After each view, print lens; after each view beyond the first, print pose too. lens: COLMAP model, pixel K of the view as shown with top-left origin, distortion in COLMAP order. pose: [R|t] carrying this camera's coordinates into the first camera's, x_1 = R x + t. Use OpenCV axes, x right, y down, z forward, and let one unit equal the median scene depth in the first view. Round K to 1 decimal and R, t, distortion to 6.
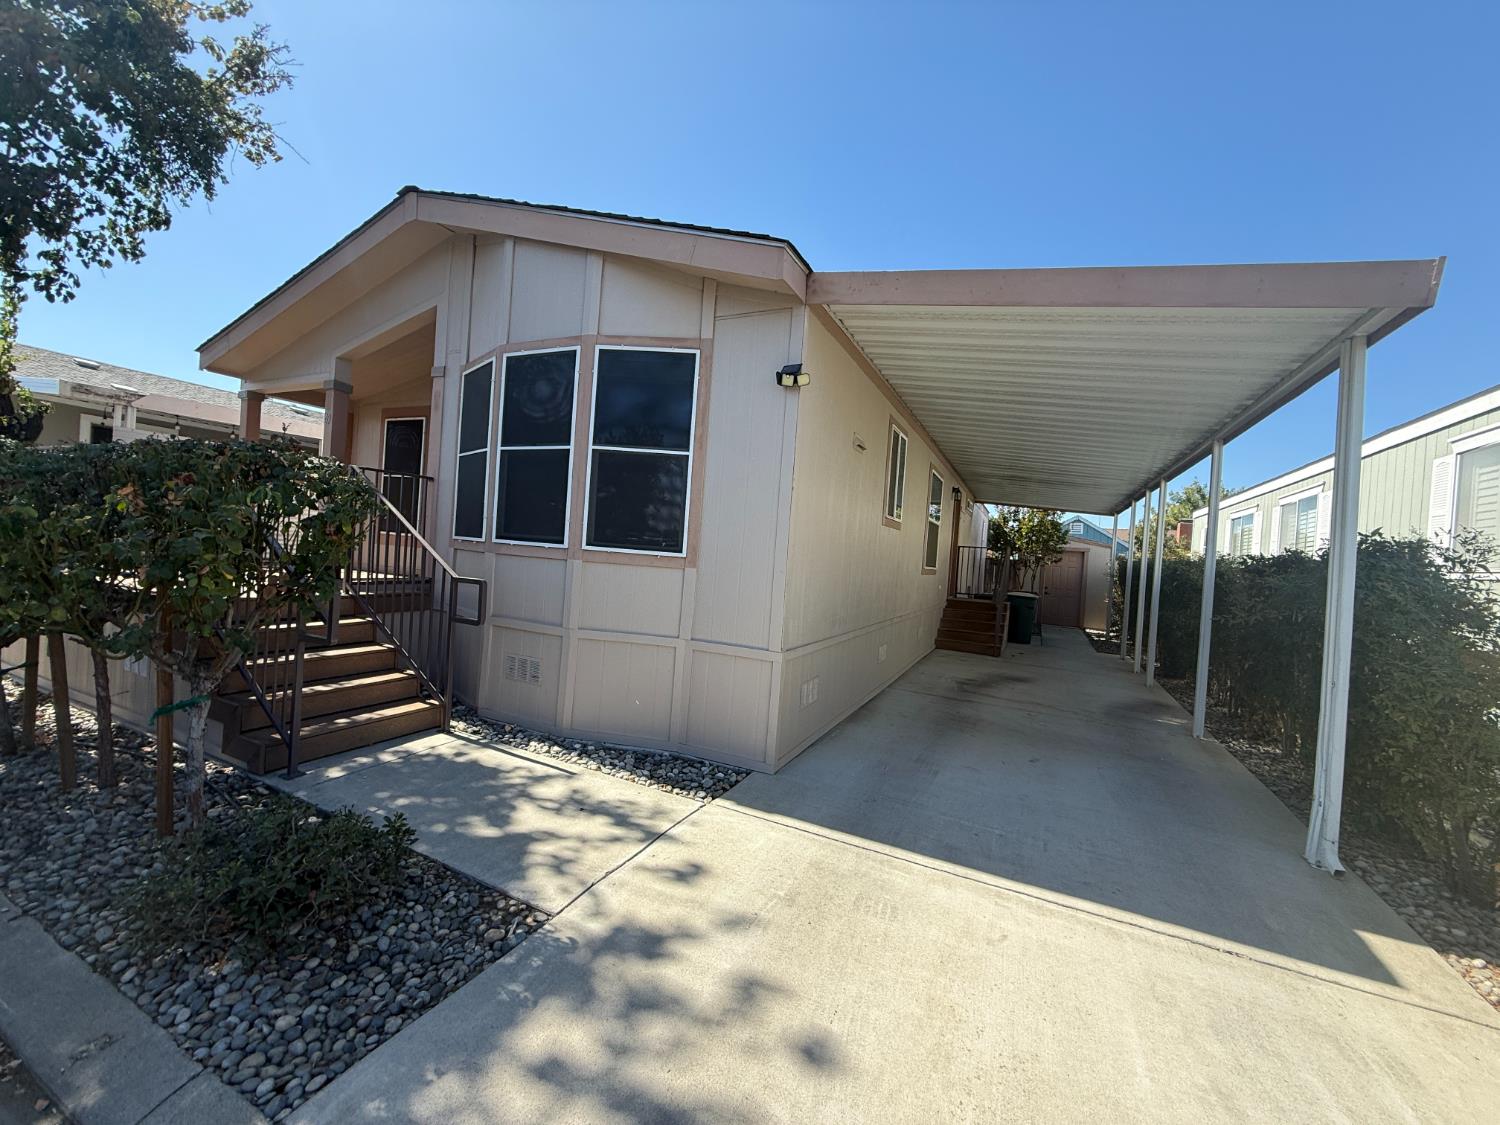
lens RADIAL K [[593.4, 0, 750.4], [0, 593.4, 556.7], [0, 0, 1]] dist [0.005535, -0.000424]
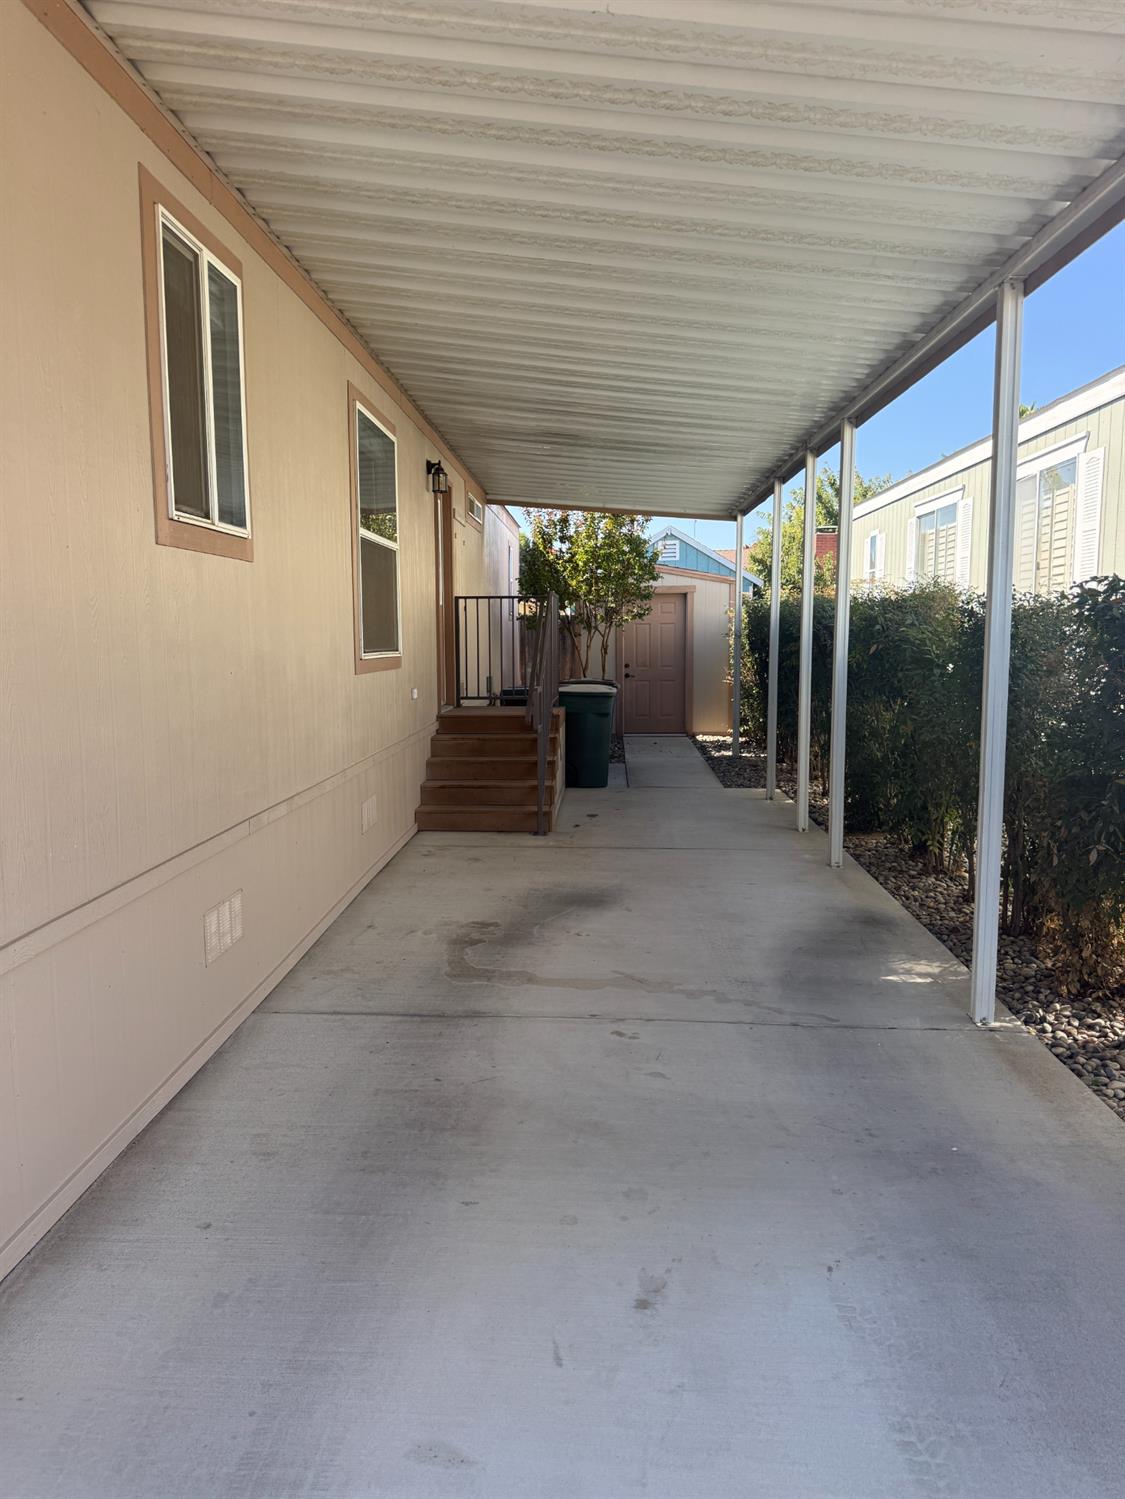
lens RADIAL K [[1045.6, 0, 560.0], [0, 1045.6, 747.4], [0, 0, 1]] dist [0.027427, -0.002858]
pose [[0.916497, -0.116024, 0.382847, 0.102119], [0.070219, 0.988817, 0.131570, -0.003123], [-0.393831, -0.093701, 0.914395, 0.215784]]
